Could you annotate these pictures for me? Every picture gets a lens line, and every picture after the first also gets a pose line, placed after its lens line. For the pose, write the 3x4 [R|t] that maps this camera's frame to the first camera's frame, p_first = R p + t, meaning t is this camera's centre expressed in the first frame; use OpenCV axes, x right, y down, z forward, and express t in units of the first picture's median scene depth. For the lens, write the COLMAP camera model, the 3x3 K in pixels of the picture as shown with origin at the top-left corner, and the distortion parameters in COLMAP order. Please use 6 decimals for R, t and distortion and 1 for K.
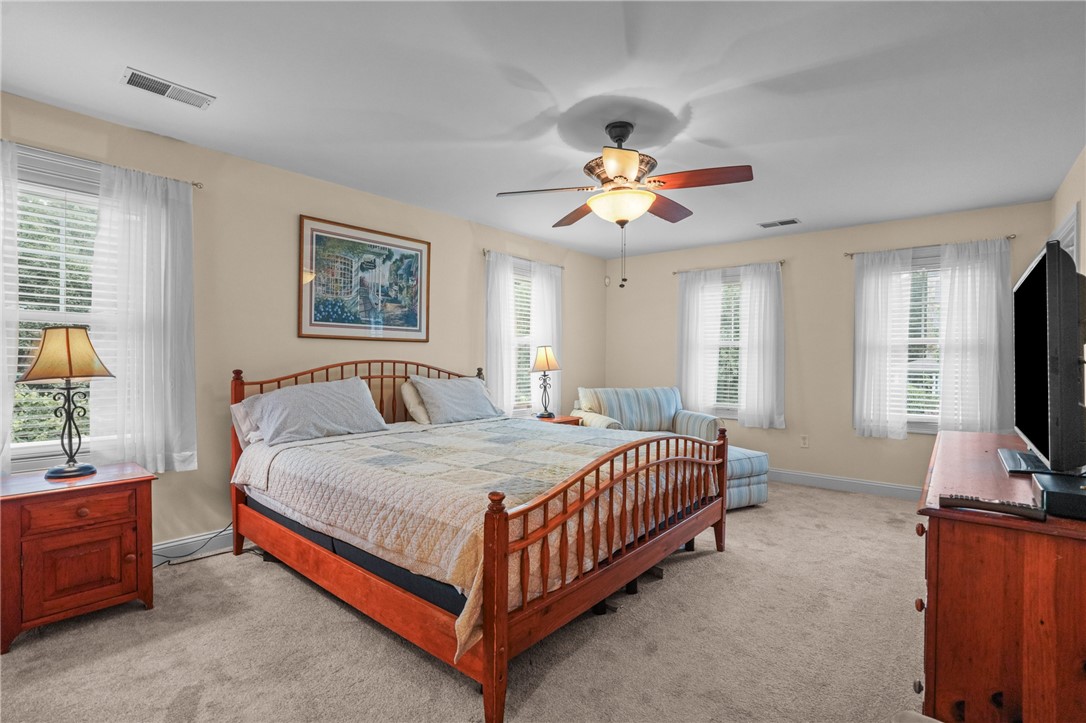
lens RADIAL K [[498.1, 0, 547.1], [0, 498.1, 361.7], [0, 0, 1]] dist [-0.063356, 0.022504]
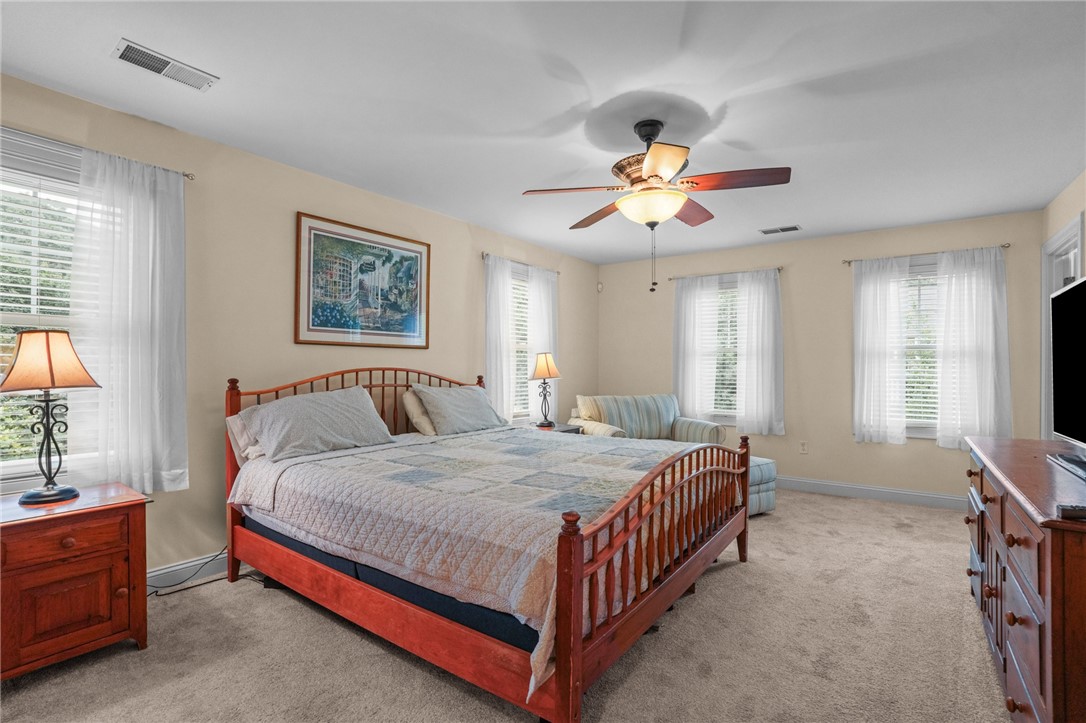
lens RADIAL K [[498.1, 0, 541.8], [0, 498.1, 365.0], [0, 0, 1]] dist [-0.063356, 0.022504]
pose [[0.997935, -0.002838, 0.064165, -0.127917], [0.003360, 0.999962, -0.008028, 0.000170], [-0.064140, 0.008227, 0.997907, 0.055398]]
